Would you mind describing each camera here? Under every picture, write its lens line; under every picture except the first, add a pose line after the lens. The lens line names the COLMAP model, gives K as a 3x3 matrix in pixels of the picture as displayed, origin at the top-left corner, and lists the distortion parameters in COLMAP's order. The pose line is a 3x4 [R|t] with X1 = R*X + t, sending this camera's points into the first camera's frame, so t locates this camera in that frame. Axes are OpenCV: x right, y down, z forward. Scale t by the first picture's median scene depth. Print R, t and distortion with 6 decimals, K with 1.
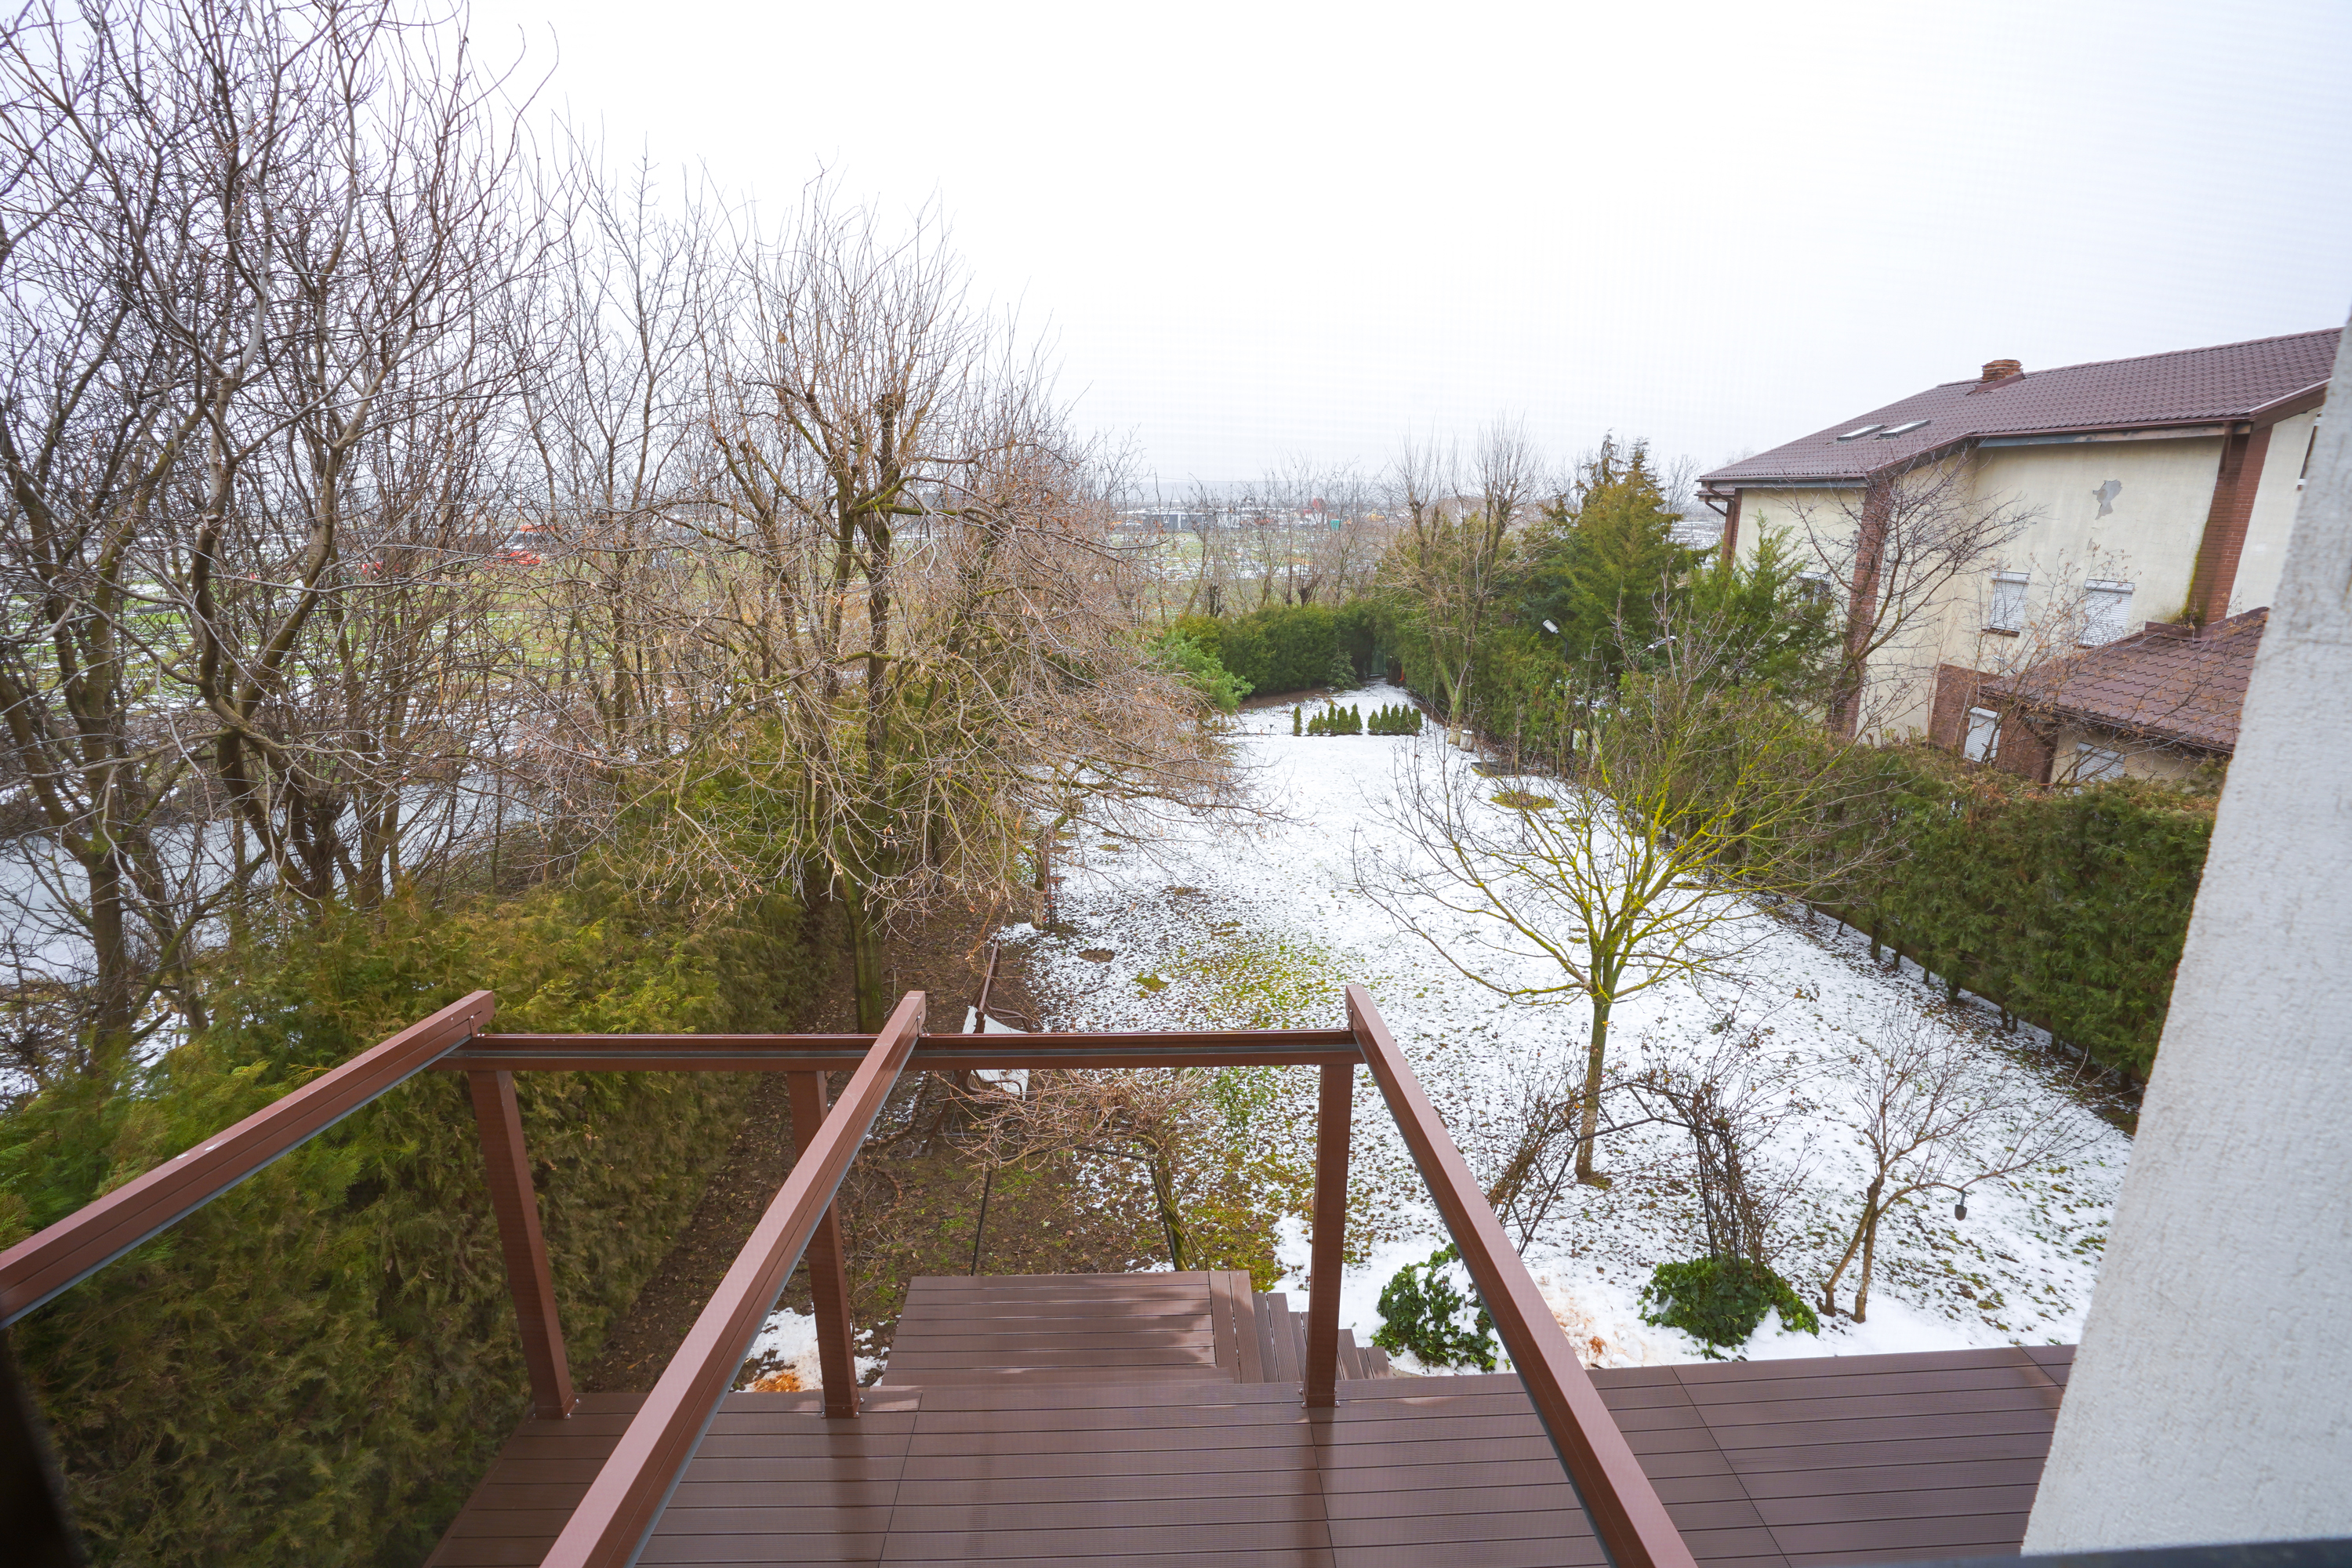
lens RADIAL K [[1091.7, 0, 1180.5], [0, 1091.7, 780.1], [0, 0, 1]] dist [-0.069677, 0.026927]
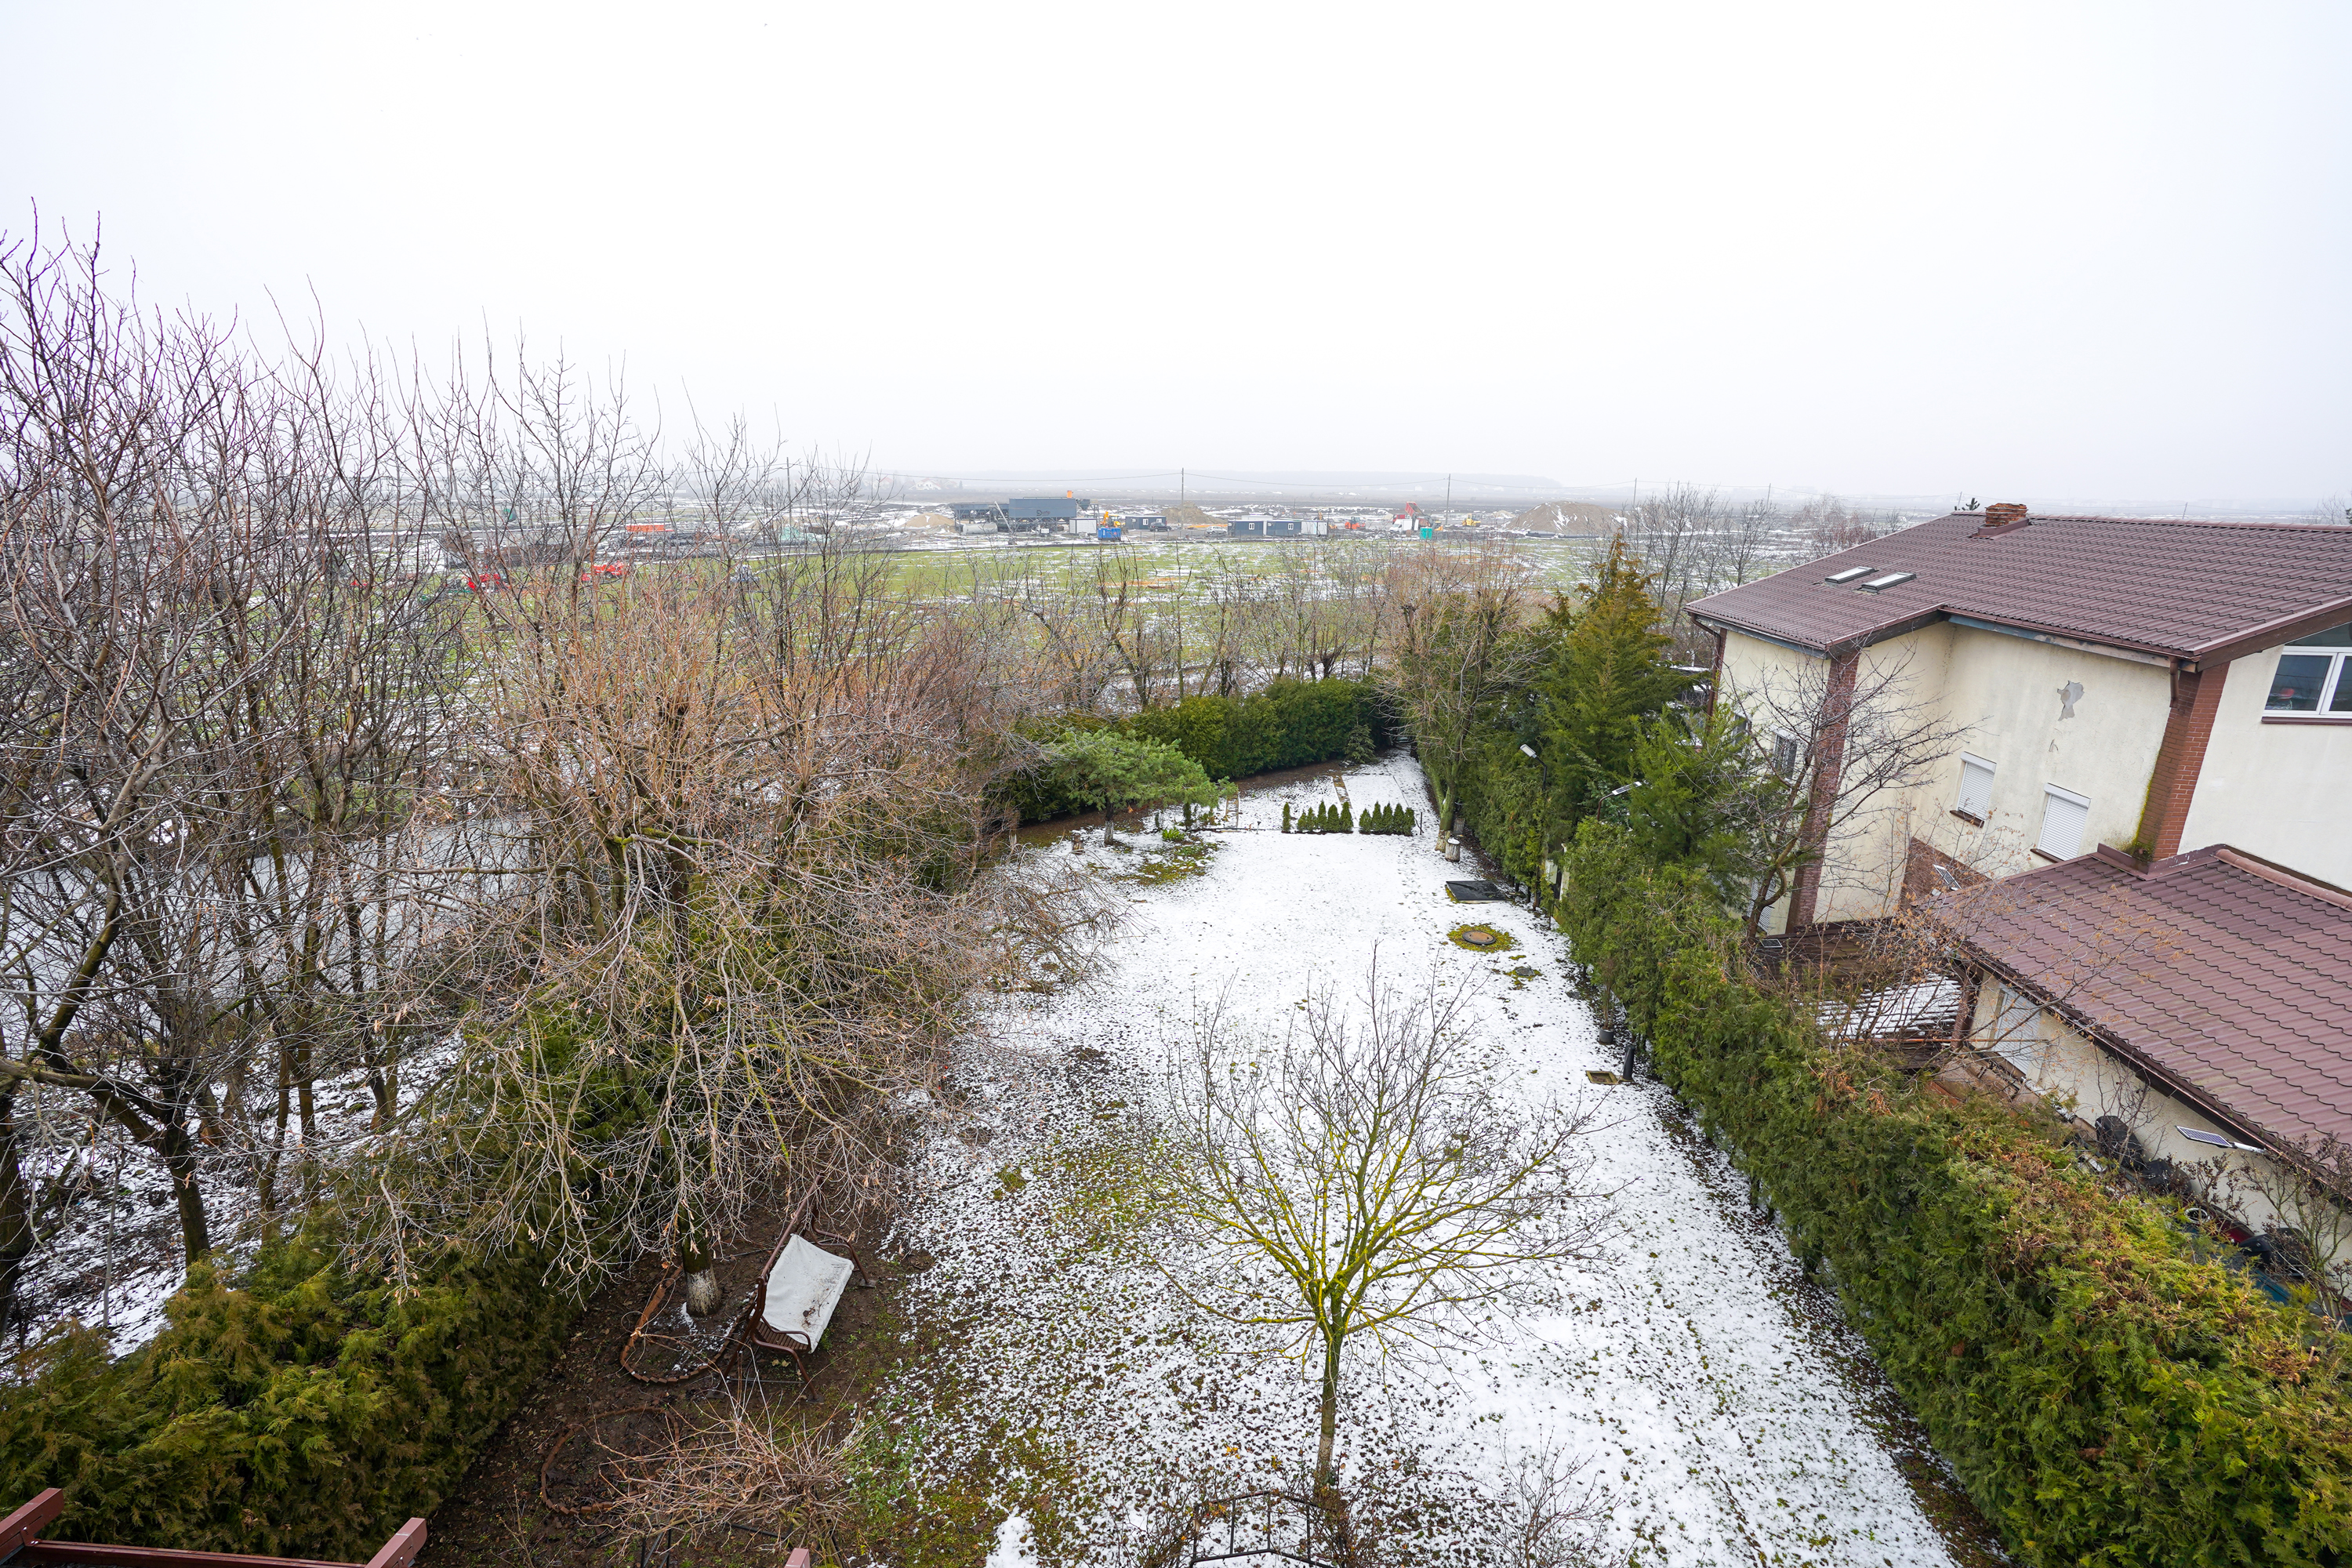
lens RADIAL K [[1091.7, 0, 1180.5], [0, 1091.7, 780.1], [0, 0, 1]] dist [-0.069677, 0.026927]
pose [[0.995373, 0.032984, -0.090247, 0.155947], [-0.031885, 0.999399, 0.013588, -0.155025], [0.090641, -0.010648, 0.995827, 0.000874]]
